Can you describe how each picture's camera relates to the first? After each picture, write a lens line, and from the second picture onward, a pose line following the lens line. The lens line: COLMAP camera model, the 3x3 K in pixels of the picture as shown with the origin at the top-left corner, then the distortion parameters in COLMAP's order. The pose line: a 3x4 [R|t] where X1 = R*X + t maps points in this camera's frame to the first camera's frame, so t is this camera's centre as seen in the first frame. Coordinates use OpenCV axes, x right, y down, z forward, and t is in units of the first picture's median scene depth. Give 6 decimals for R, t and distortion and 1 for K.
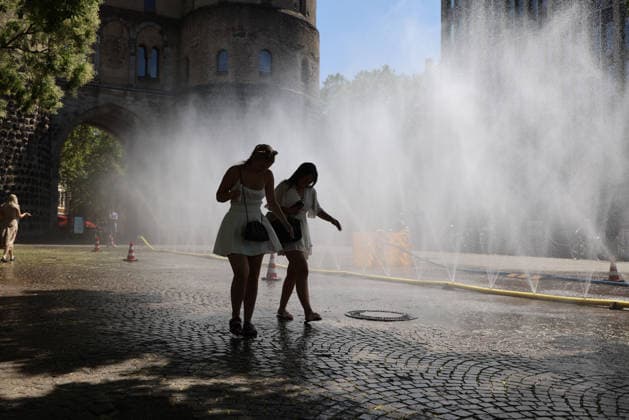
lens RADIAL K [[604.4, 0, 314.5], [0, 604.4, 210.0], [0, 0, 1]] dist [0.006136, -0.009385]
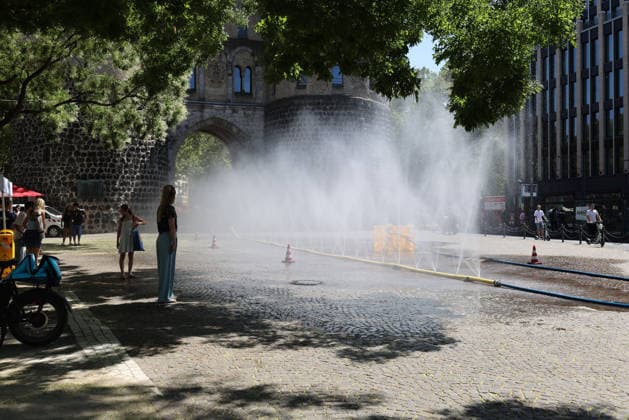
lens RADIAL K [[604.4, 0, 314.5], [0, 604.4, 210.0], [0, 0, 1]] dist [0.006136, -0.009385]
pose [[0.980338, -0.013282, -0.196879, 0.433162], [0.020052, 0.999273, 0.032431, -0.095318], [0.196305, -0.035741, 0.979891, -0.707542]]
